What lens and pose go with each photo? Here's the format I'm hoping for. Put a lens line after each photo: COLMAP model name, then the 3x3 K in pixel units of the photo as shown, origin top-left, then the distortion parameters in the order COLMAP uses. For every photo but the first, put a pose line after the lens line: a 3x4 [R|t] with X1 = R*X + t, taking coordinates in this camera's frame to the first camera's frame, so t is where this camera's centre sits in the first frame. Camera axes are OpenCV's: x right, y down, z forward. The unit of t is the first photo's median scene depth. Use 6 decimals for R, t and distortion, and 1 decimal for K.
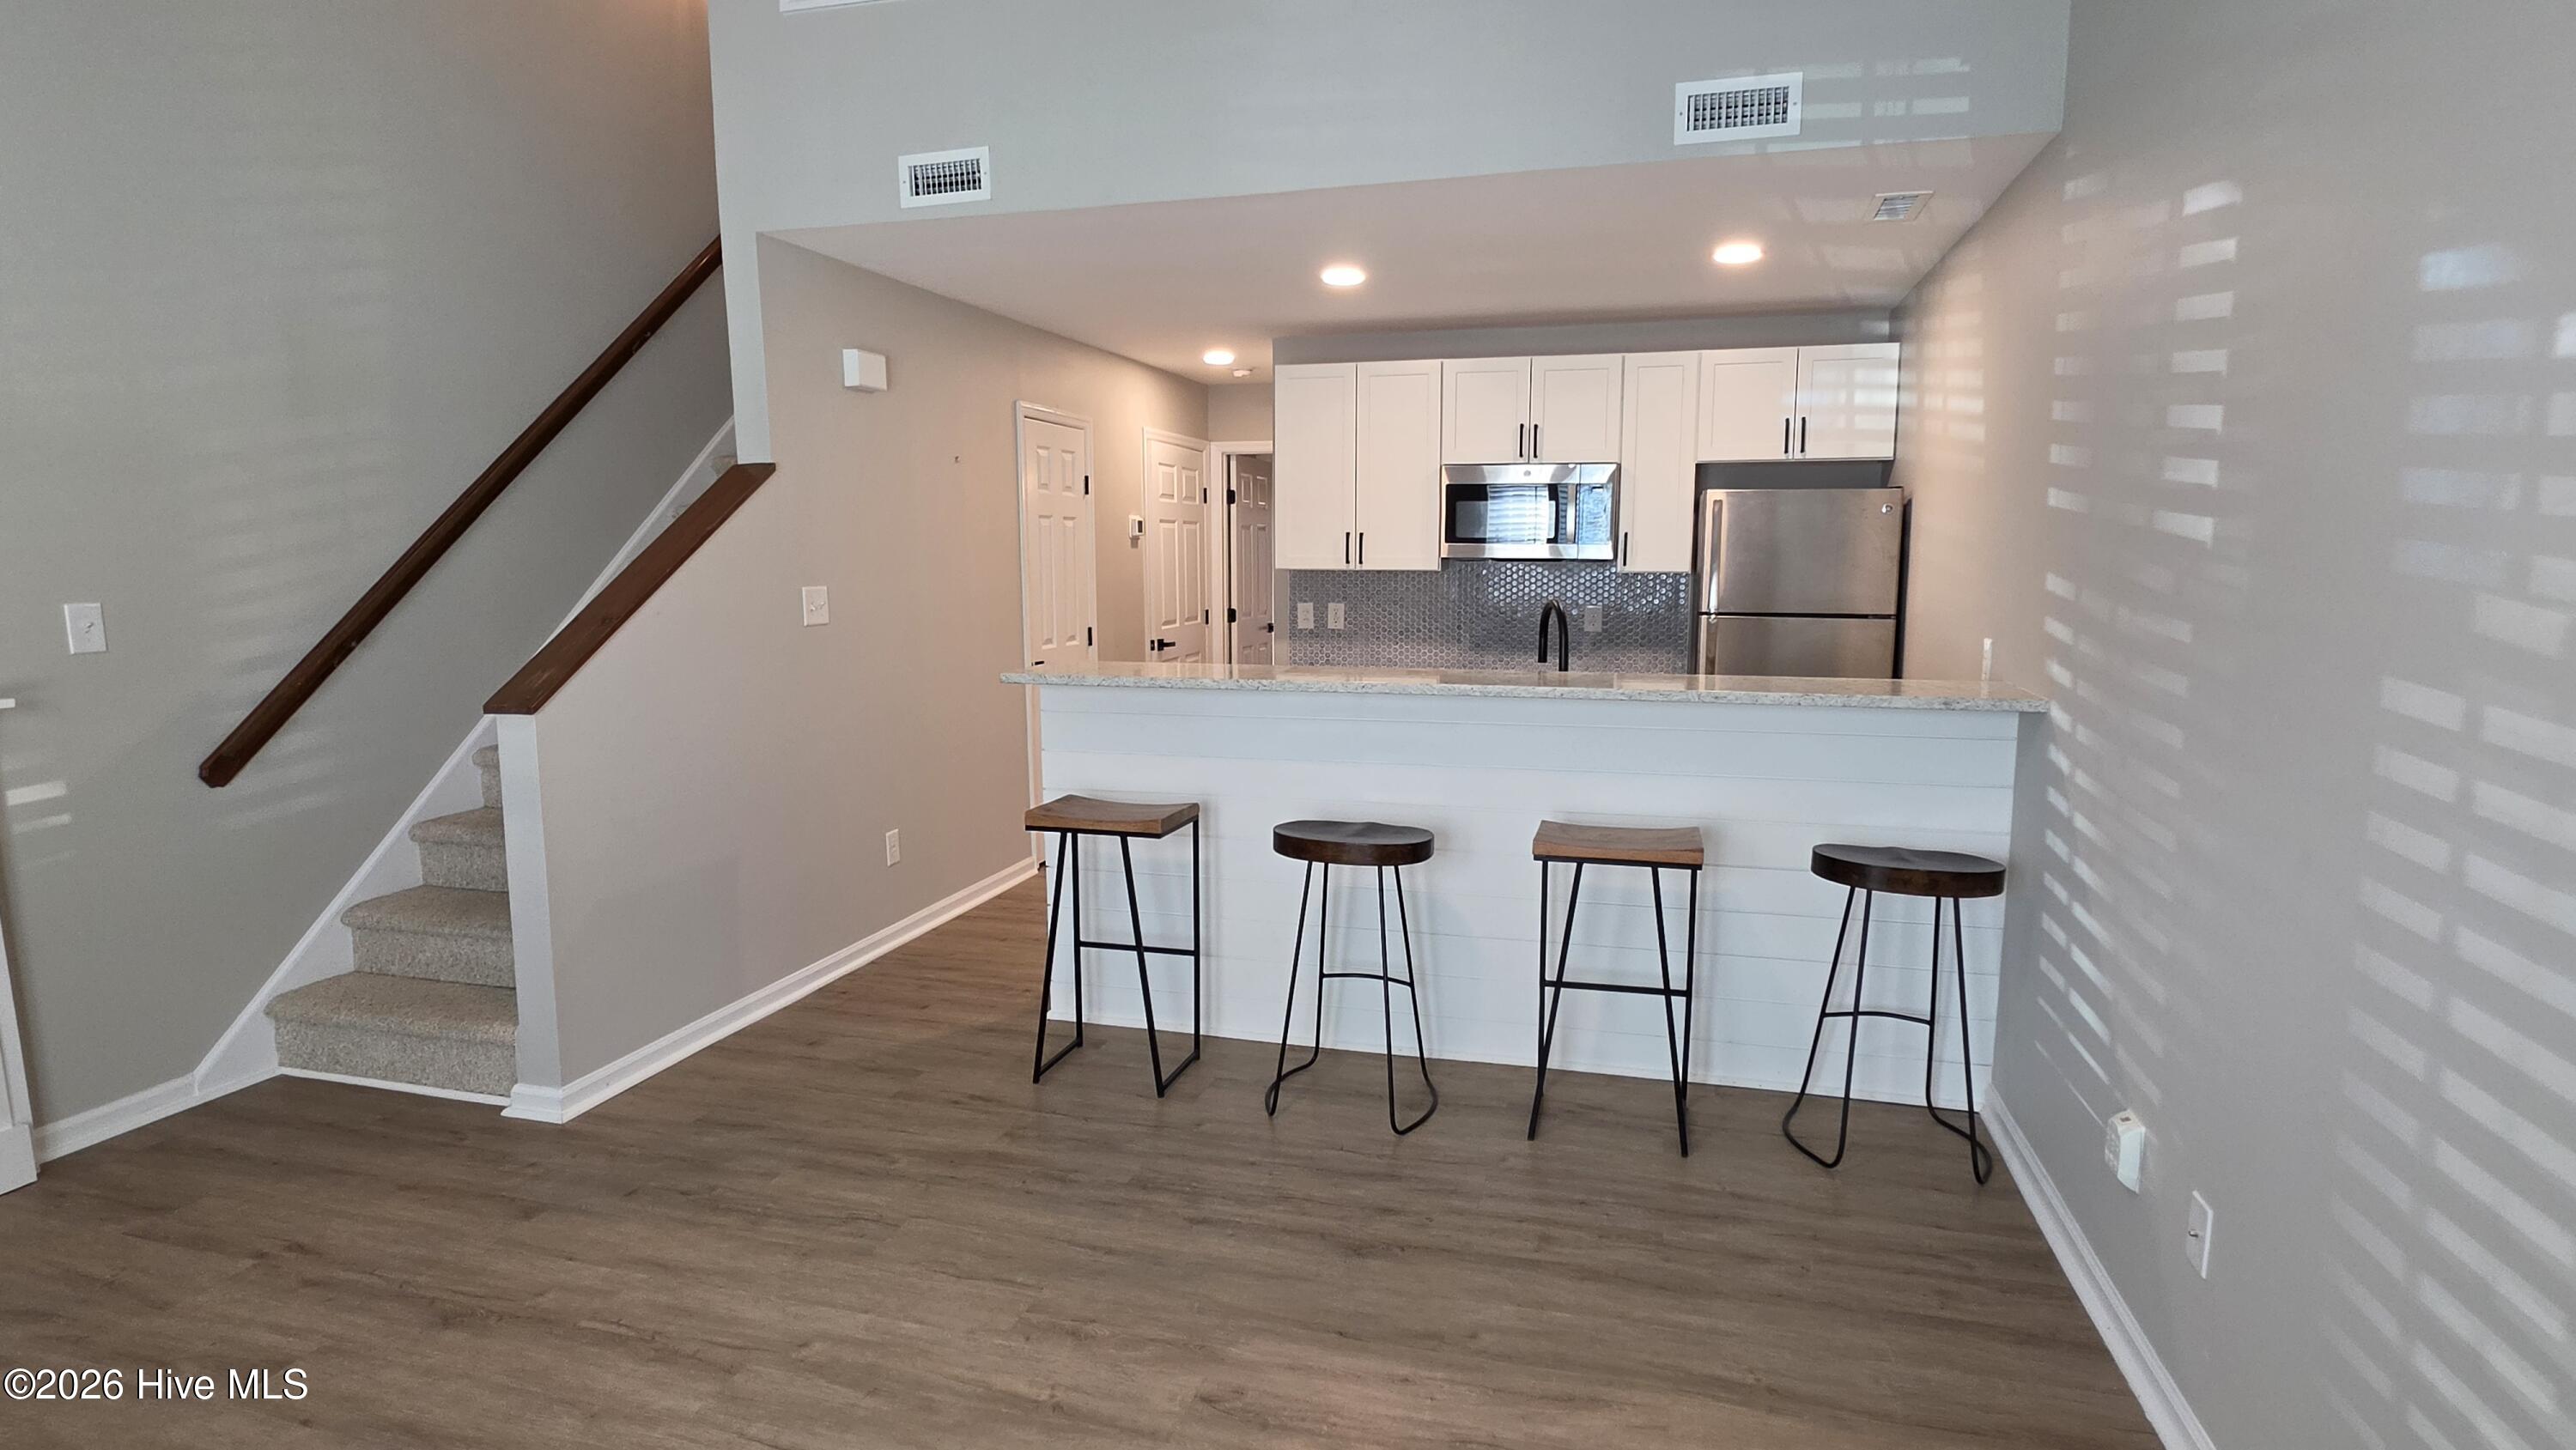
lens RADIAL K [[1298.9, 0, 1288.8], [0, 1298.9, 720.6], [0, 0, 1]] dist [0.000891, -0.000186]
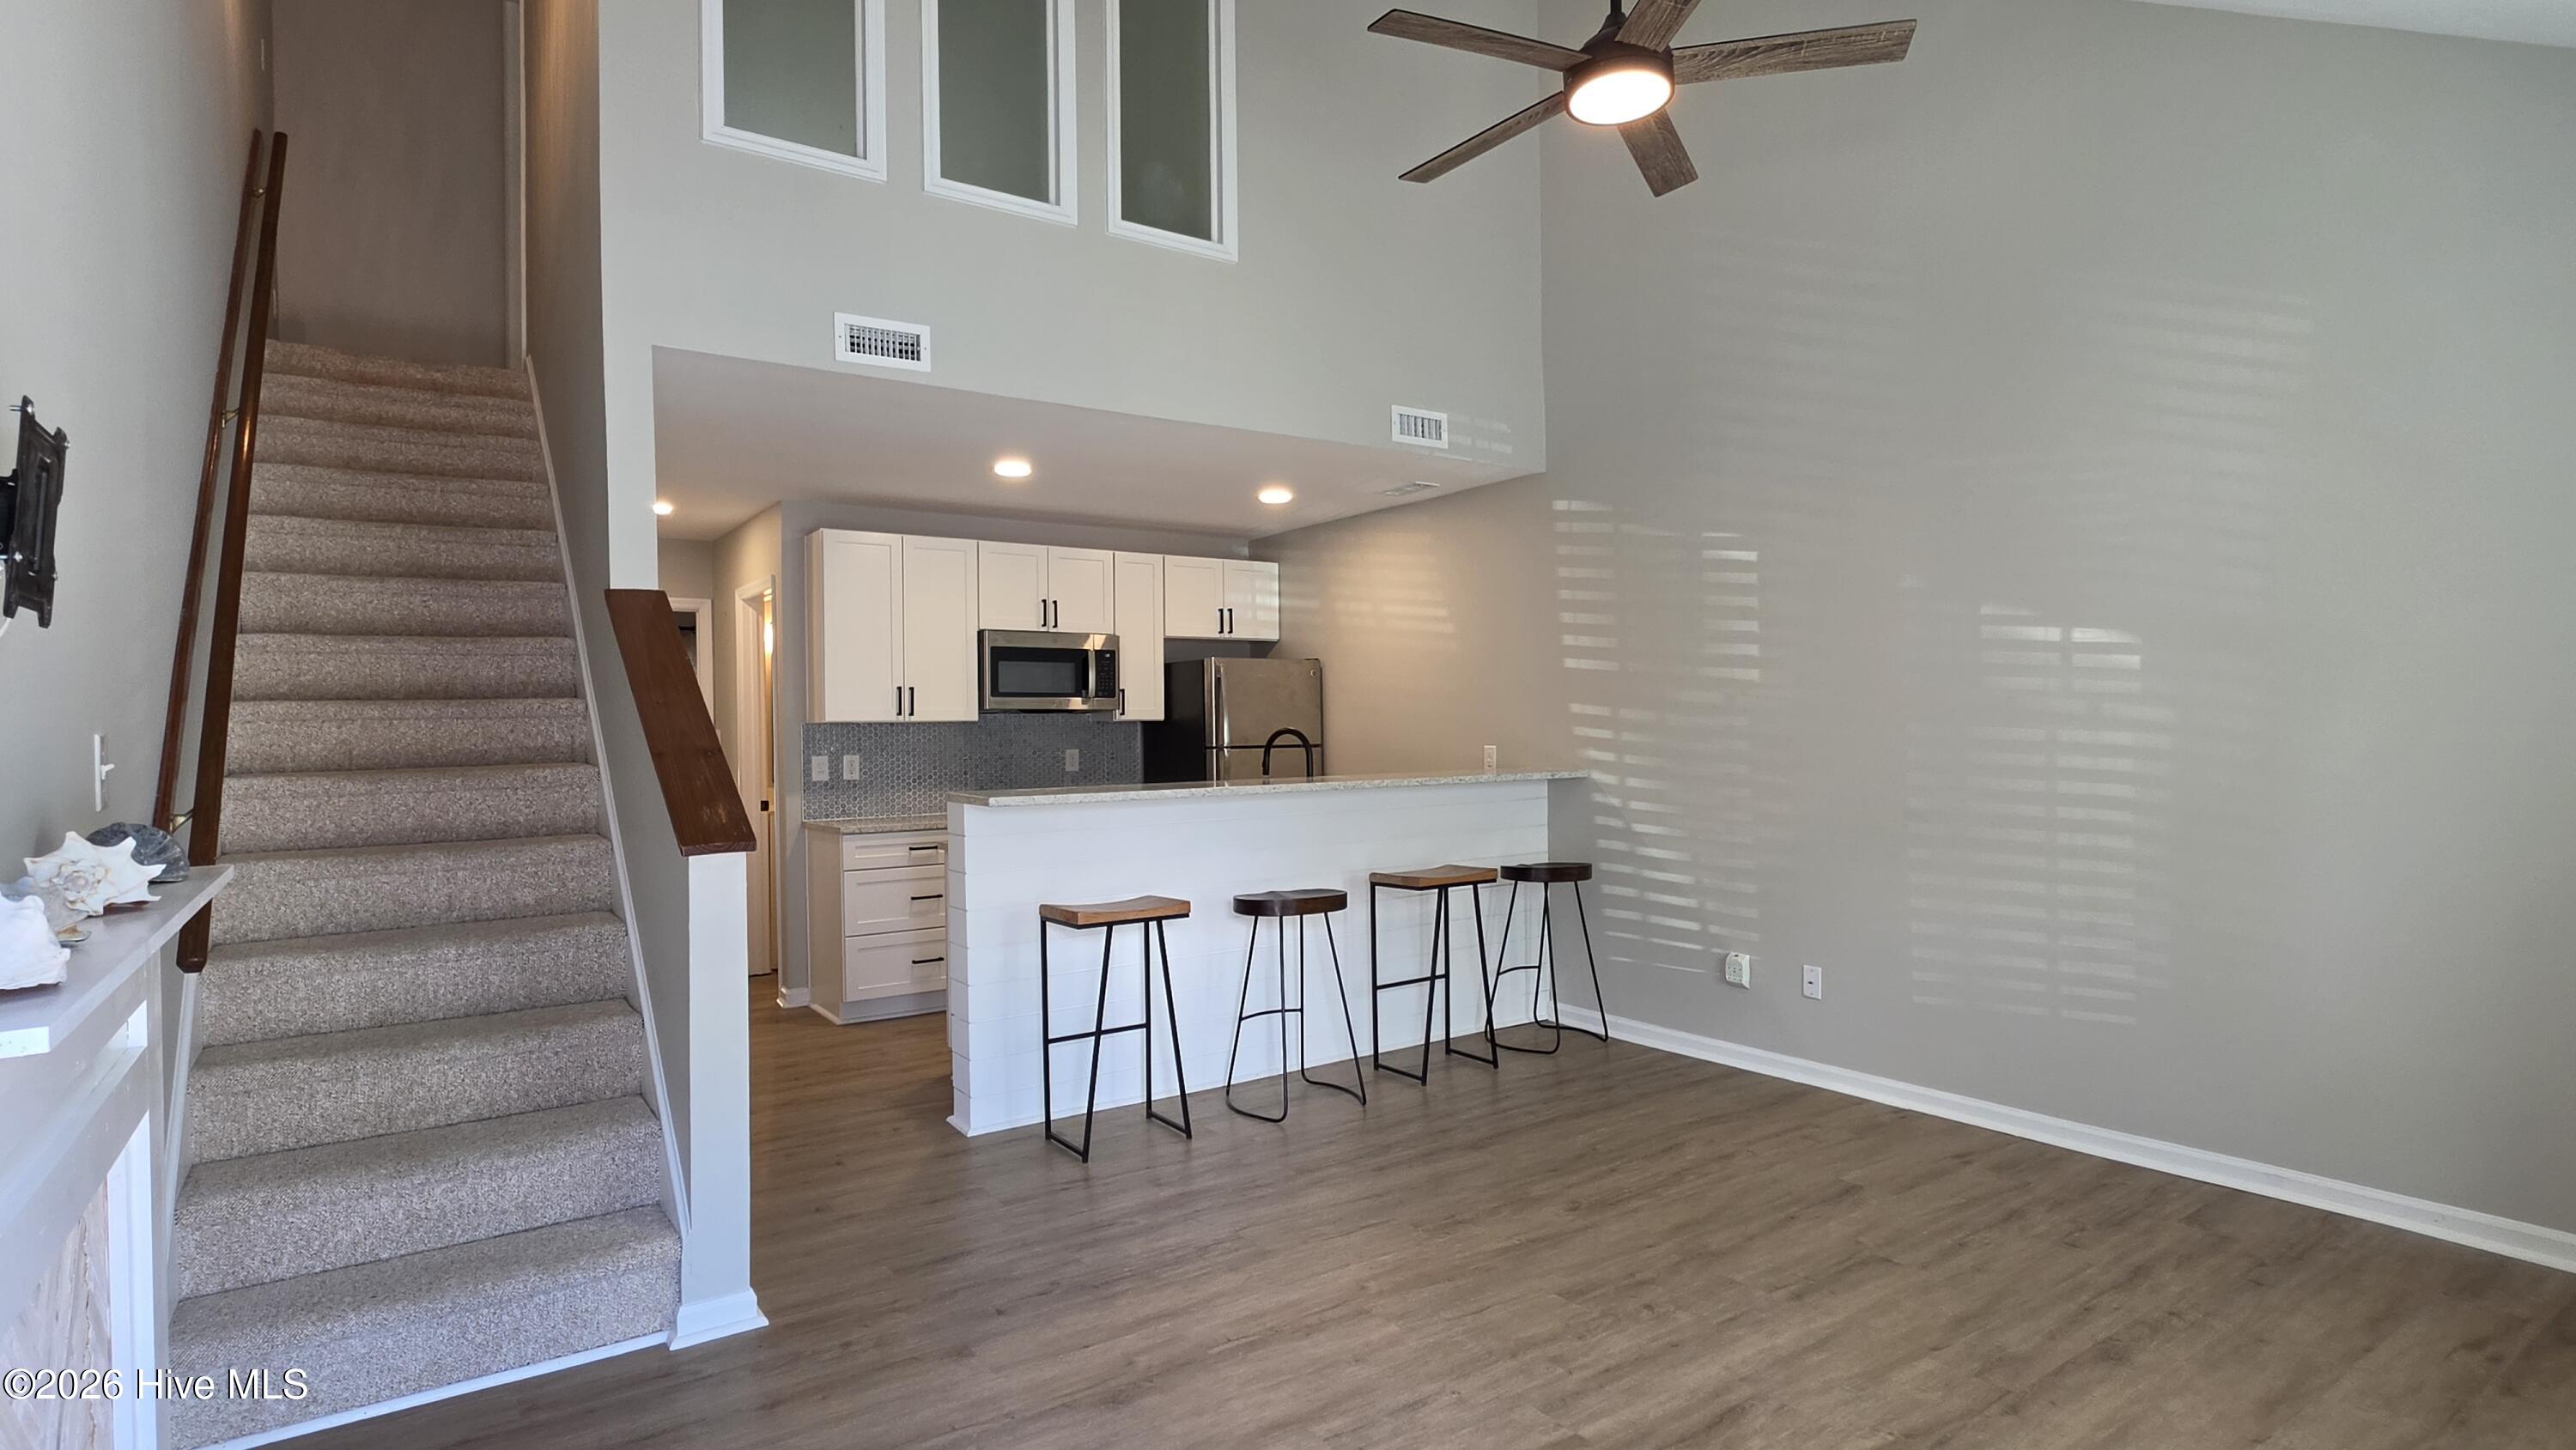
lens RADIAL K [[1293.9, 0, 1292.5], [0, 1293.9, 731.6], [0, 0, 1]] dist [0.000483, 0.000696]
pose [[0.638220, -0.011115, 0.769774, -0.960190], [0.113126, 0.990396, -0.079492, 0.024289], [-0.761497, 0.137815, 0.633348, 0.123238]]
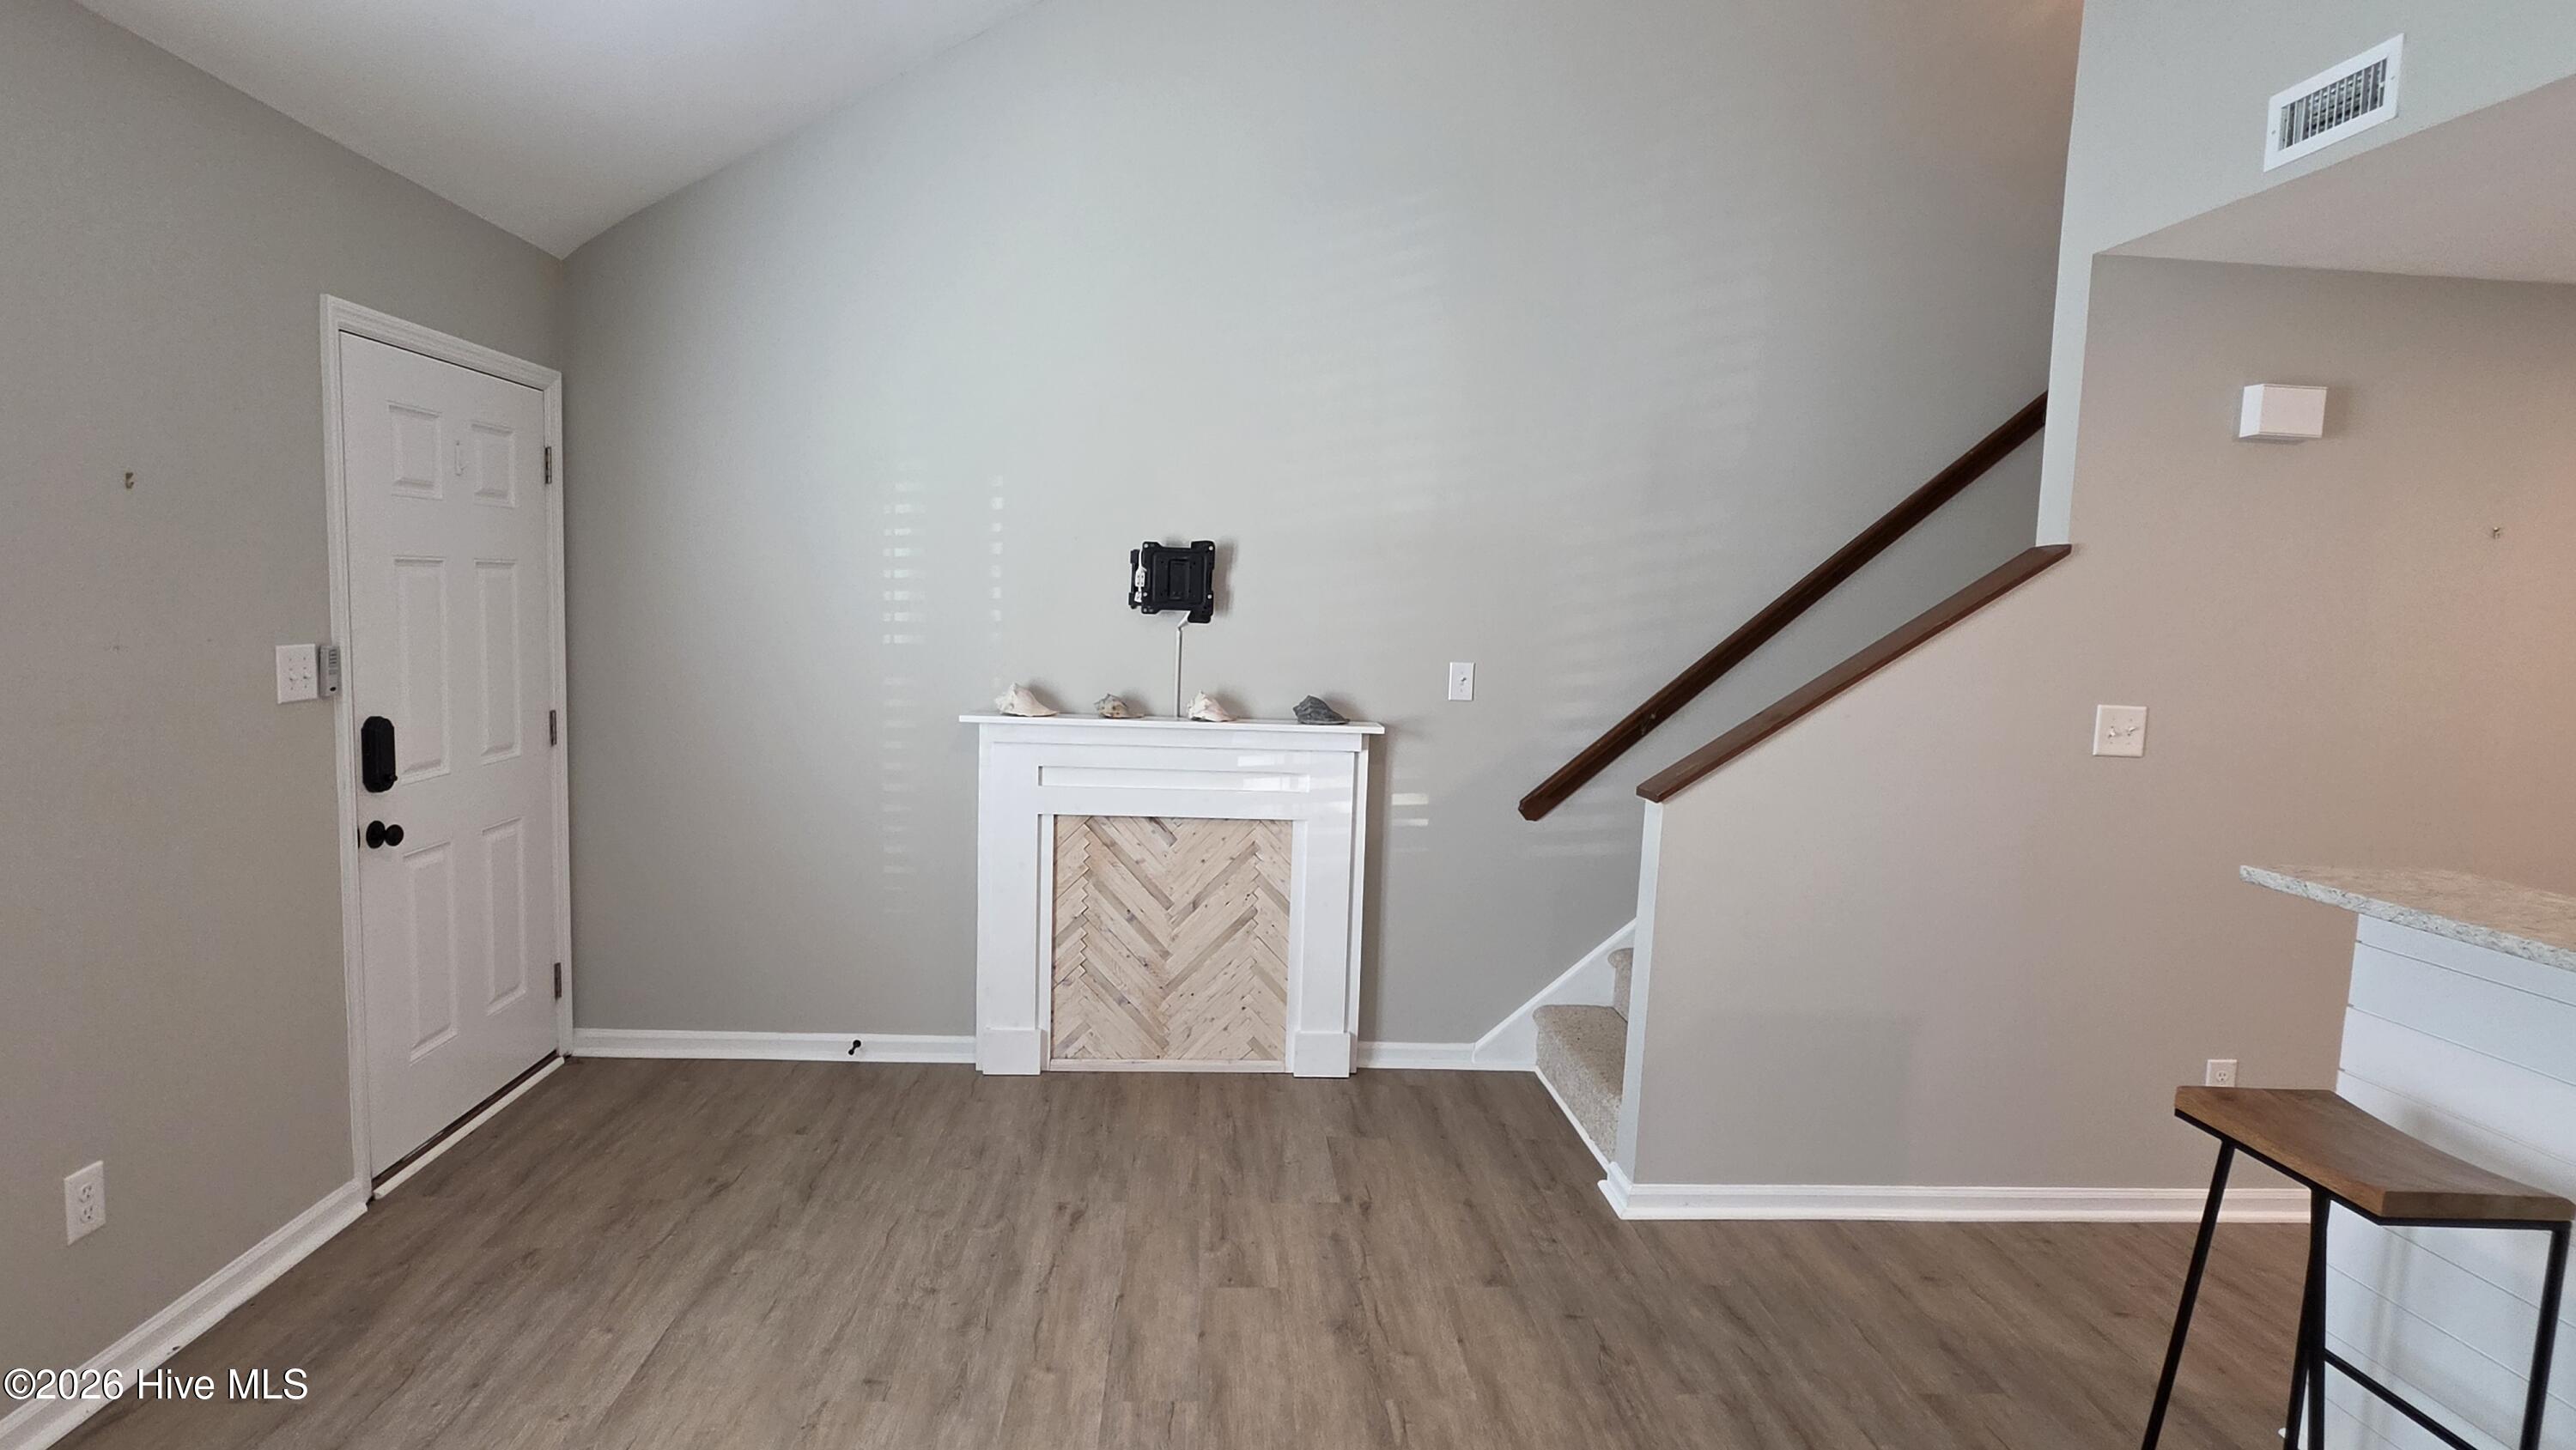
lens RADIAL K [[1302.3, 0, 1316.3], [0, 1302.3, 726.7], [0, 0, 1]] dist [0.000524, 0.000052]
pose [[0.344753, 0.109356, -0.932302, 0.224941], [-0.167738, 0.984382, 0.053437, -0.065816], [0.923585, 0.137959, 0.357712, 0.370044]]
